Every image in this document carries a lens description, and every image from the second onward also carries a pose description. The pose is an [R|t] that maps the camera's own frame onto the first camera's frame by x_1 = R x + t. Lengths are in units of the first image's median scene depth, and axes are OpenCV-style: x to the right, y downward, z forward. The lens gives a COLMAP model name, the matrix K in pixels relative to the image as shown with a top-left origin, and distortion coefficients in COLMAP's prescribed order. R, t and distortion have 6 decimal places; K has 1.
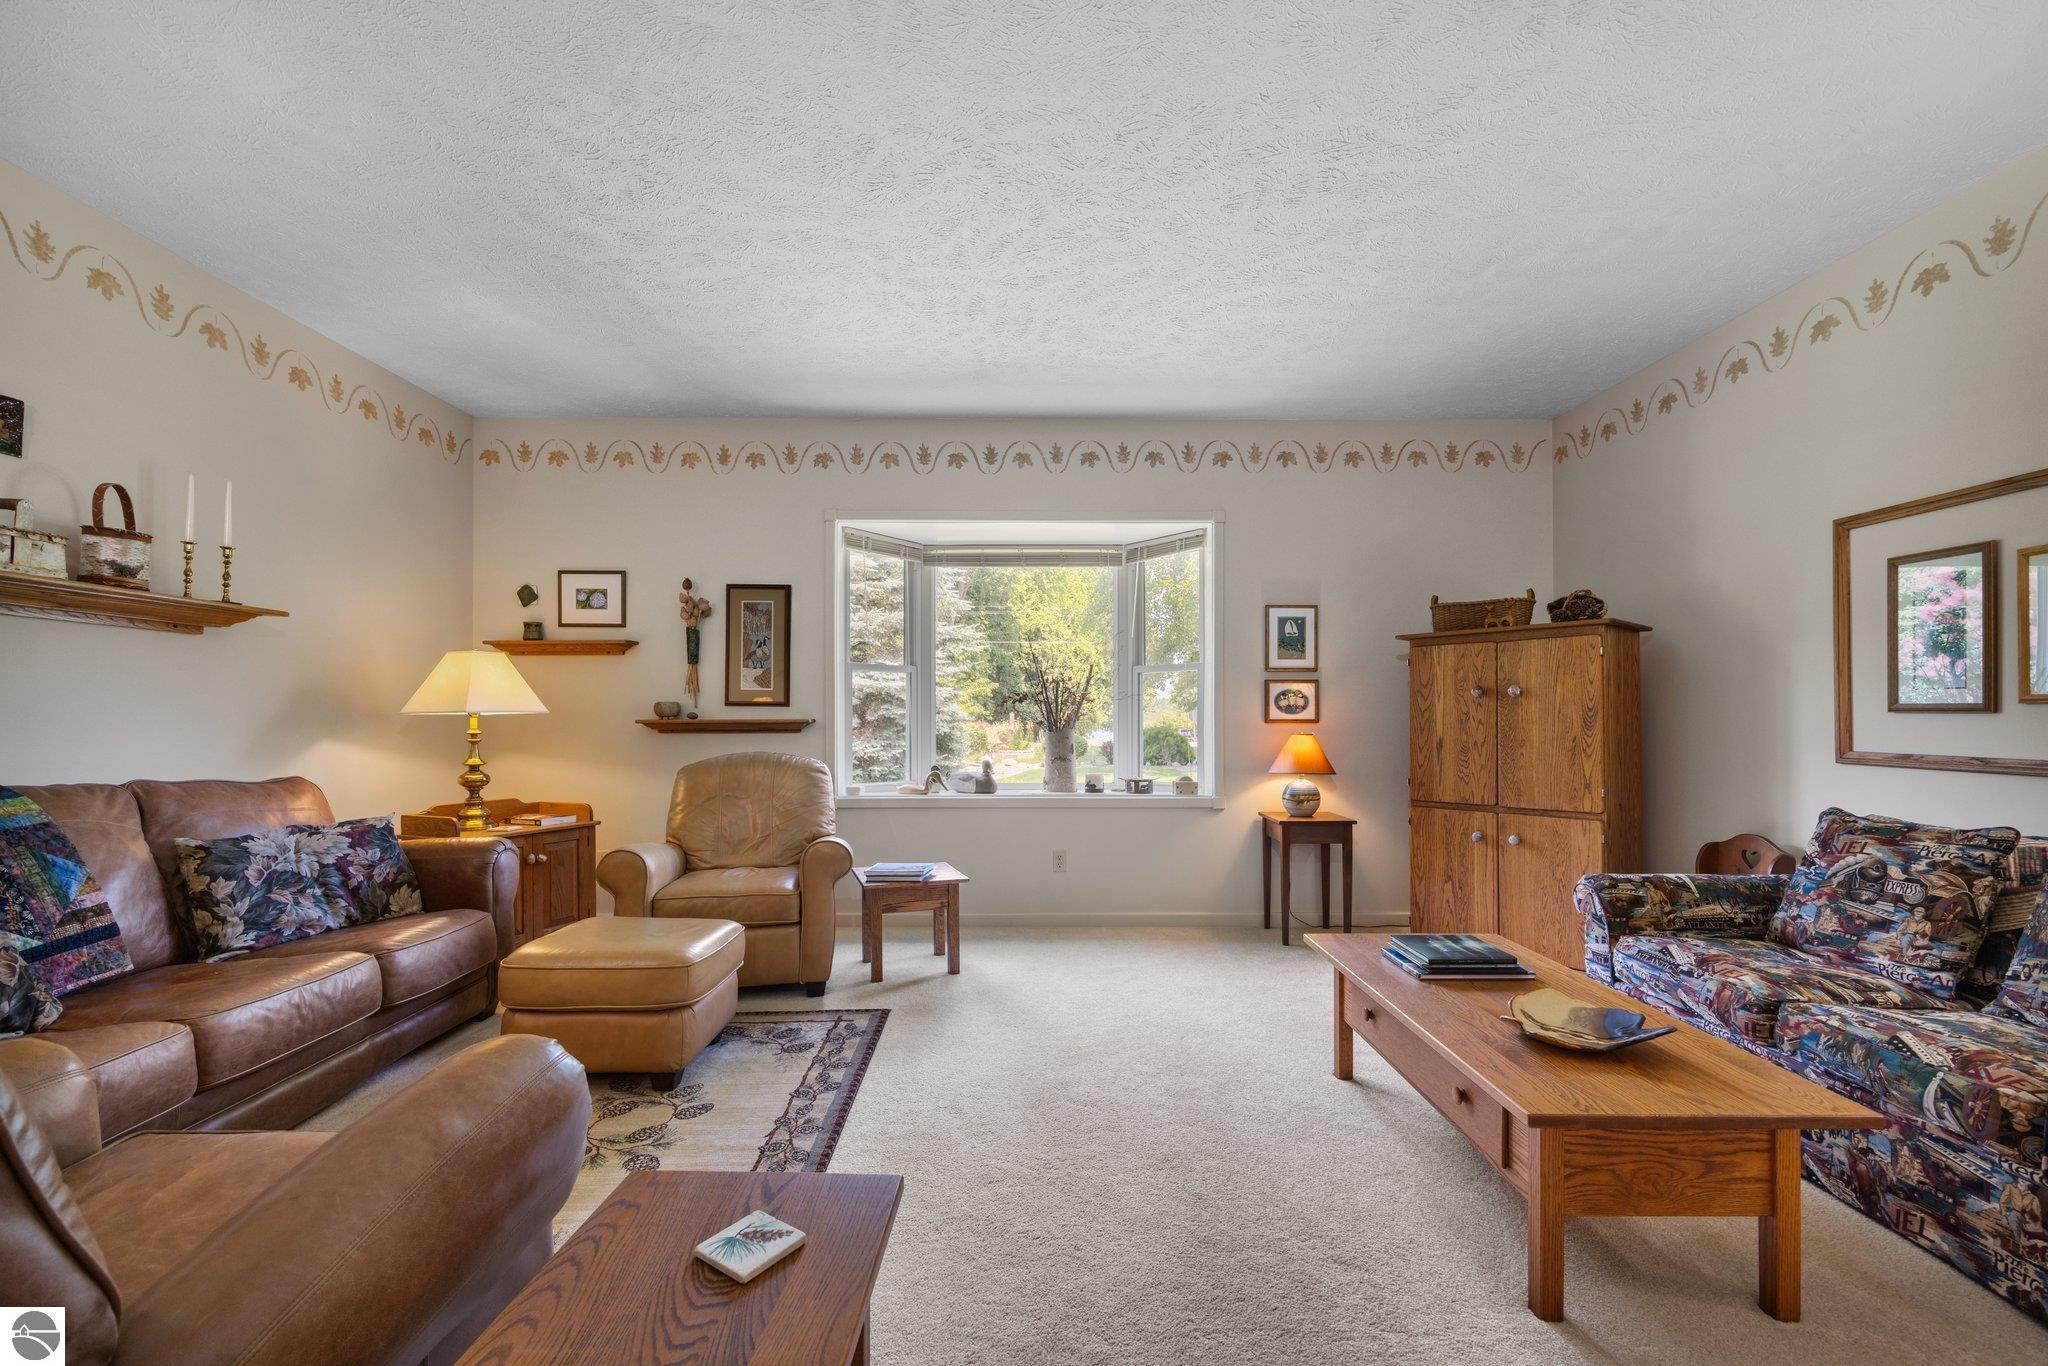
lens RADIAL K [[834.0, 0, 1025.8], [0, 834.0, 712.9], [0, 0, 1]] dist [-0.000410, 0.000142]
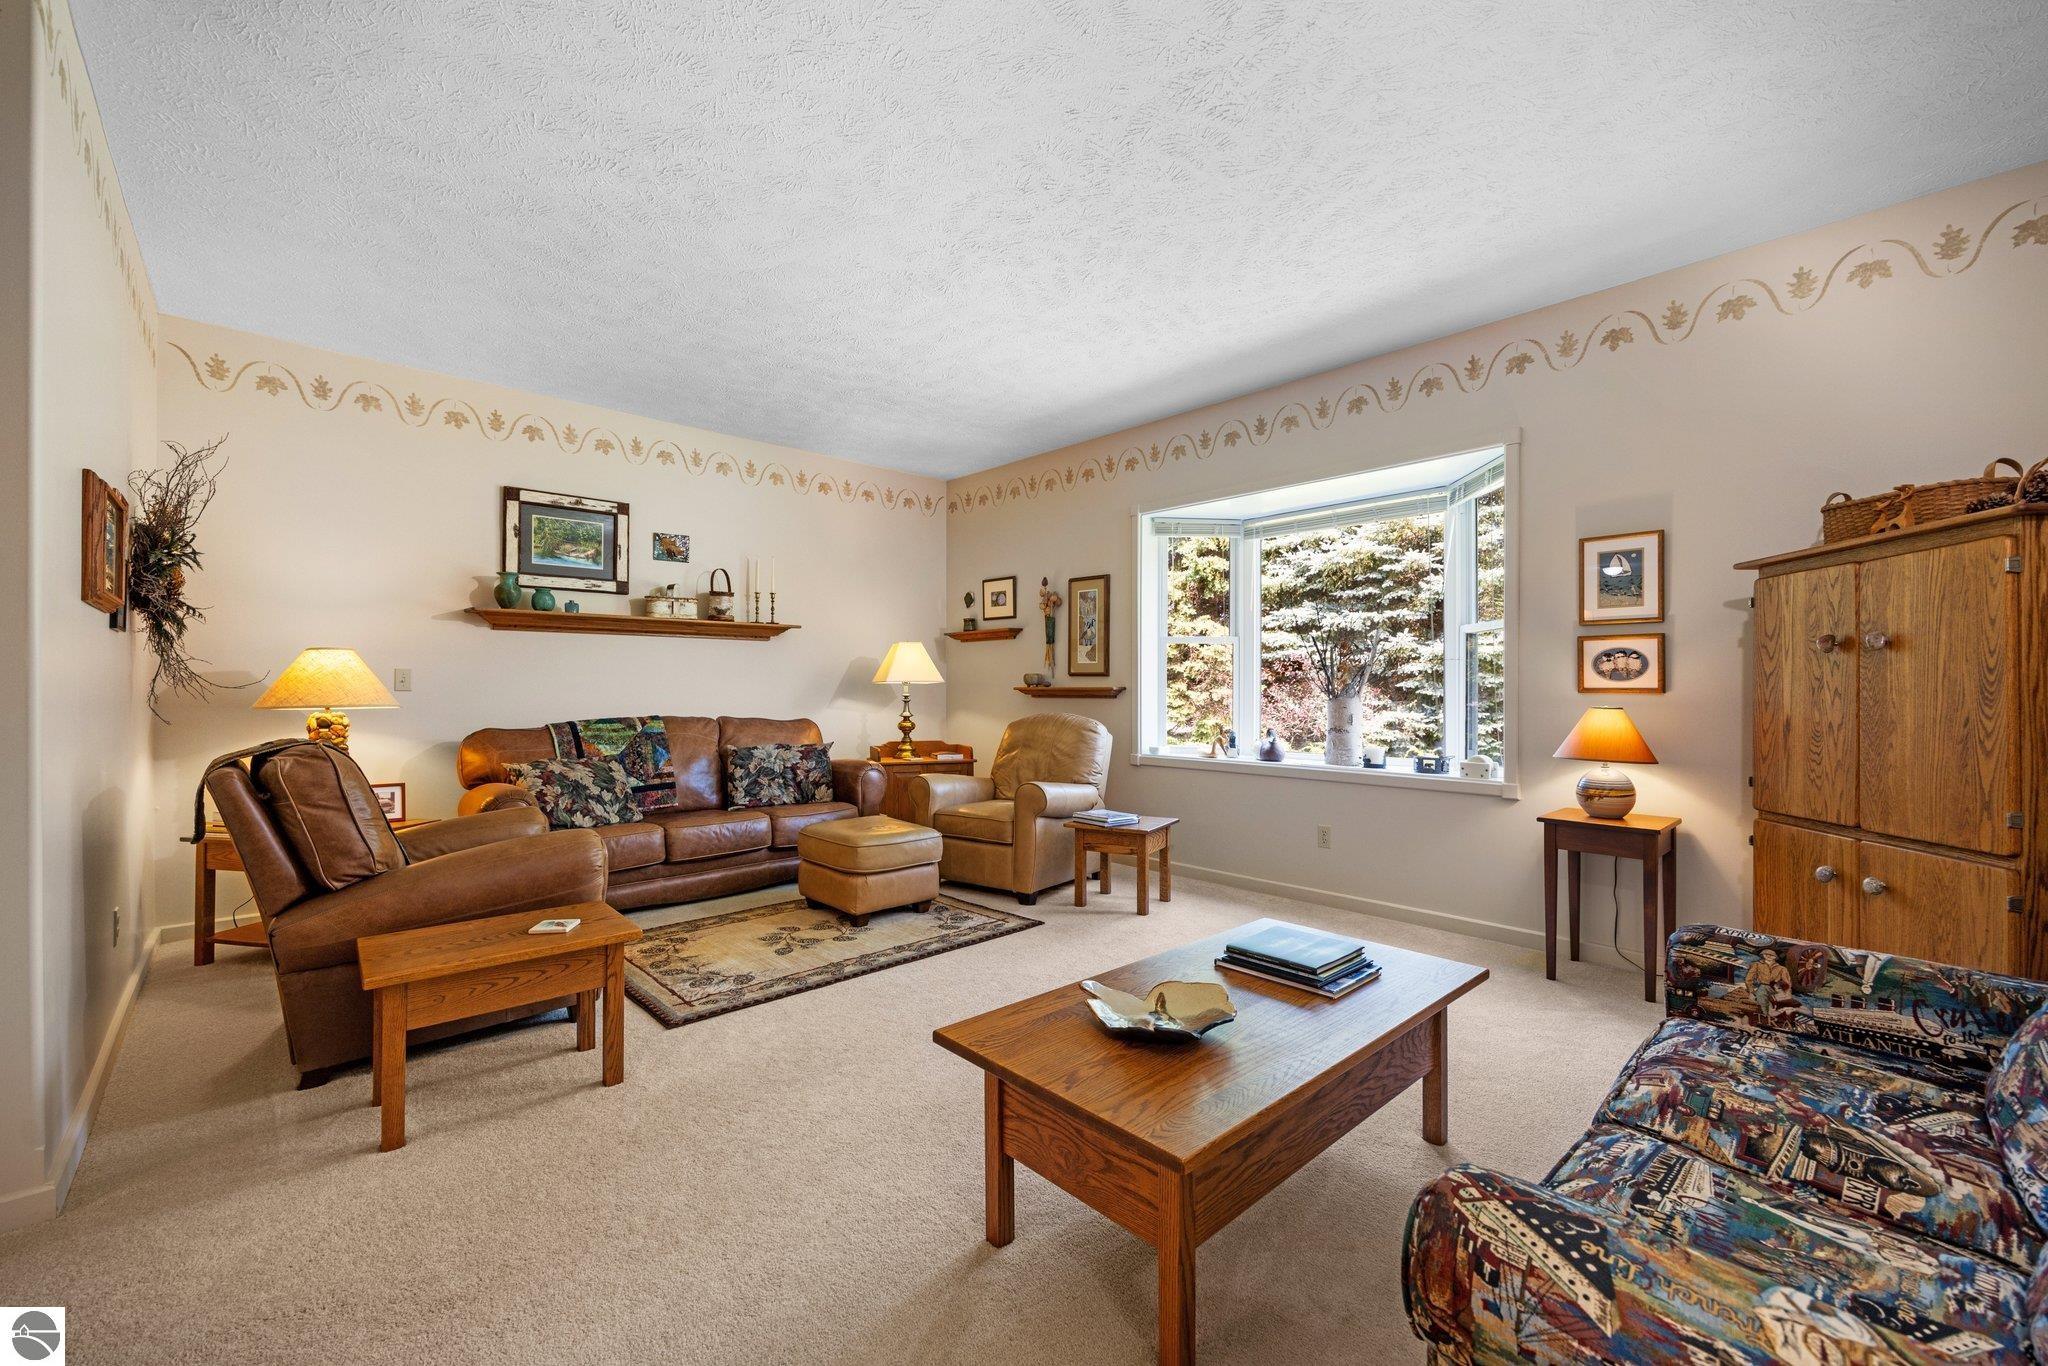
lens RADIAL K [[826.0, 0, 1016.9], [0, 826.0, 684.9], [0, 0, 1]] dist [0.000874, -0.000073]
pose [[0.675176, -0.000601, -0.737656, 0.571346], [0.001757, 0.999998, 0.000793, 0.003858], [0.737655, -0.001831, 0.675176, 0.122244]]
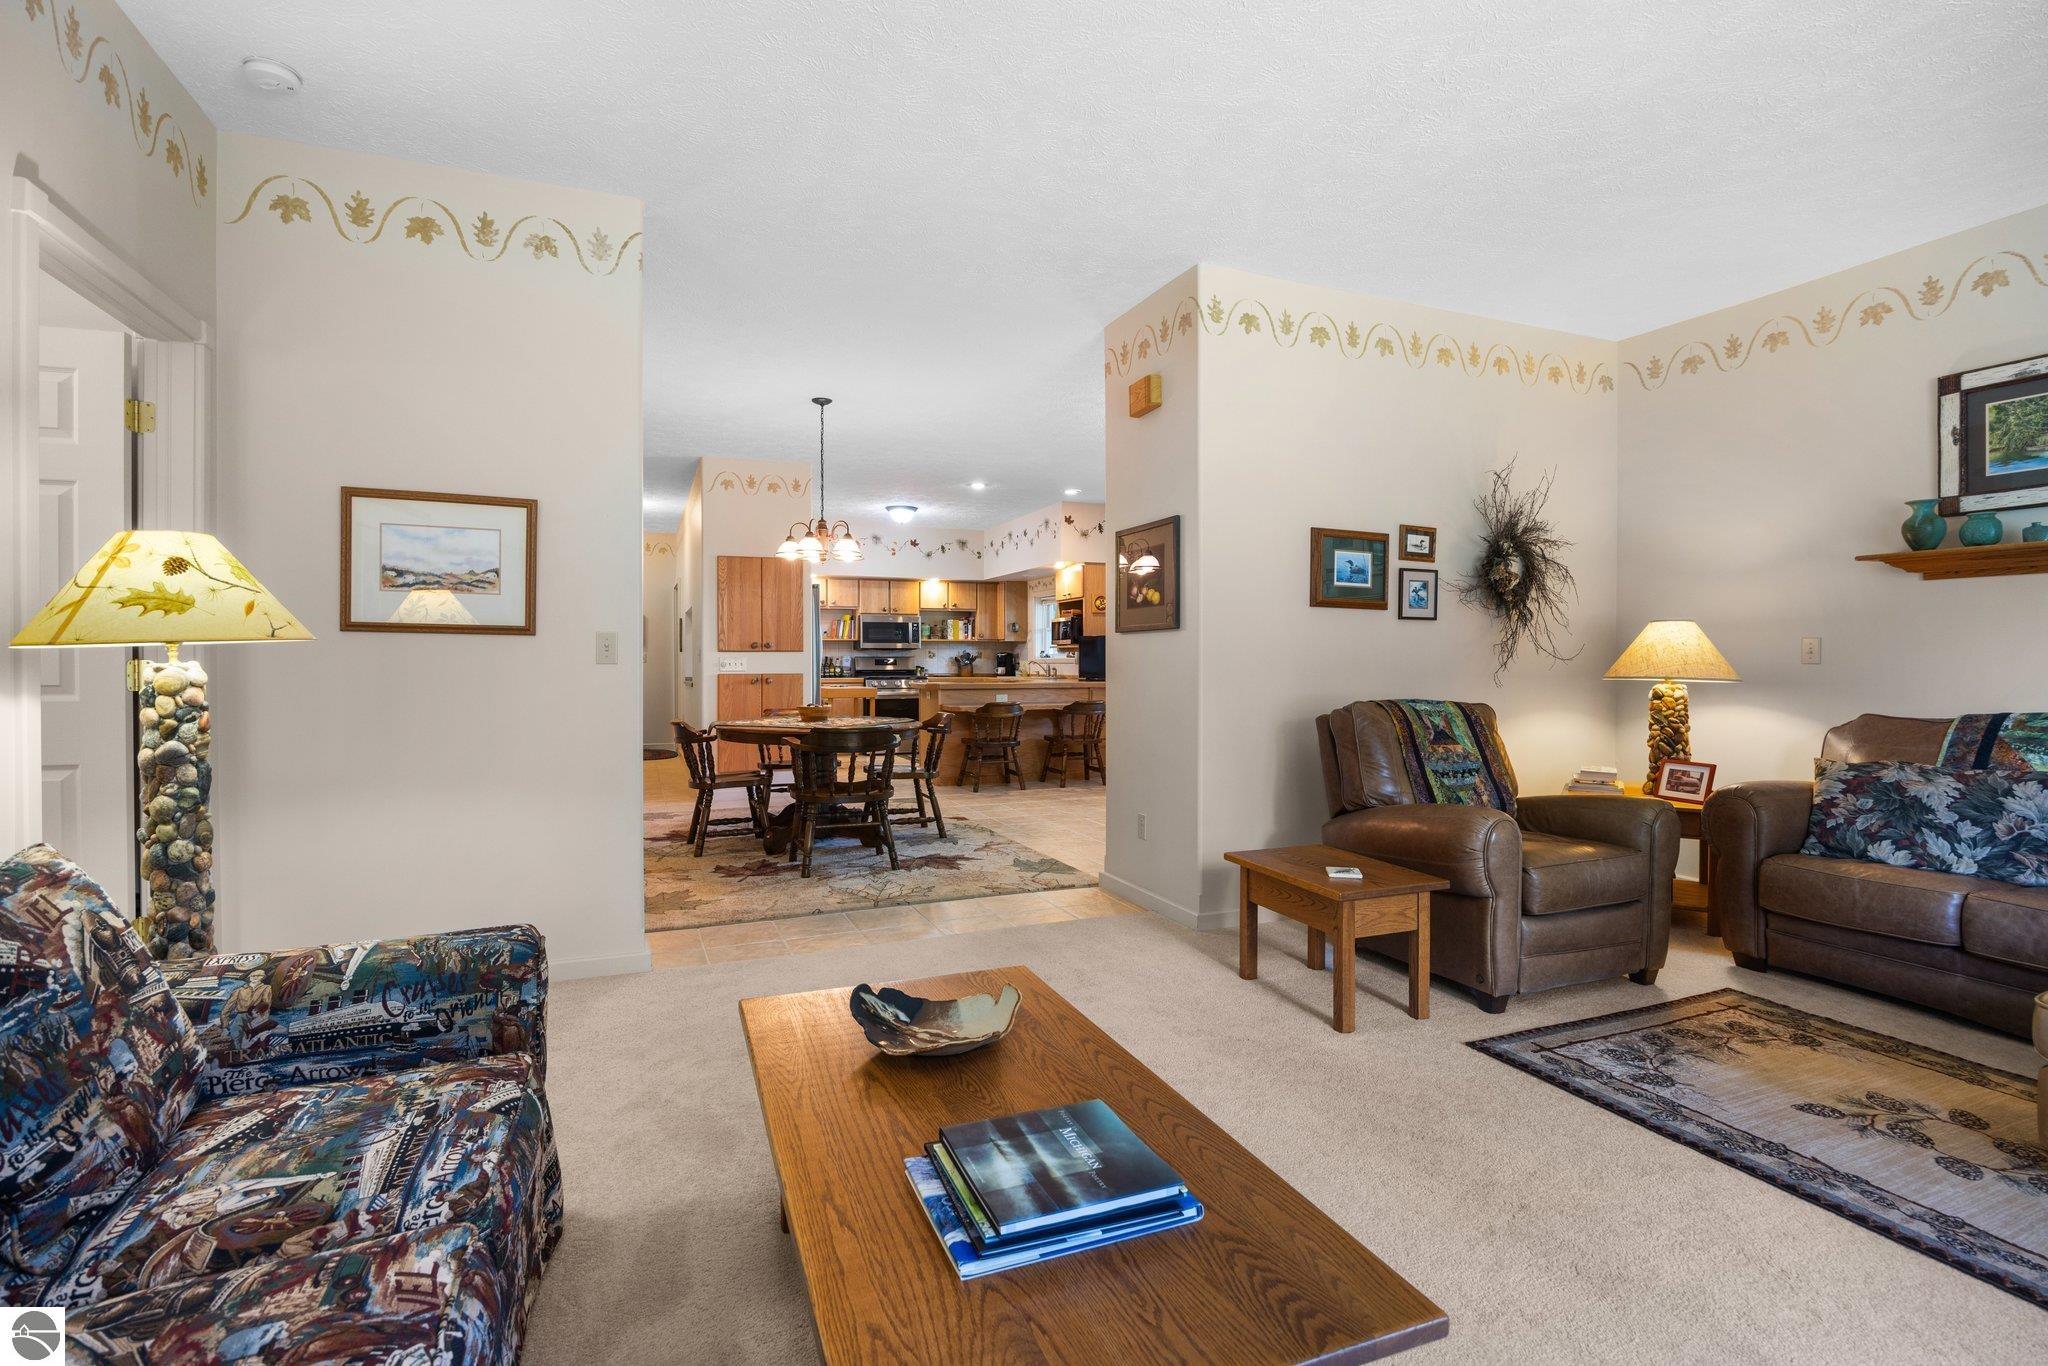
lens RADIAL K [[933.3, 0, 1024.0], [0, 933.3, 683.0], [0, 0, 1]] dist [-0.009630, -0.000285]
pose [[-0.927941, 0.010421, -0.372581, 0.427449], [0.003405, 0.999804, 0.019482, 0.008224], [0.372712, 0.016810, -0.927795, 0.877283]]
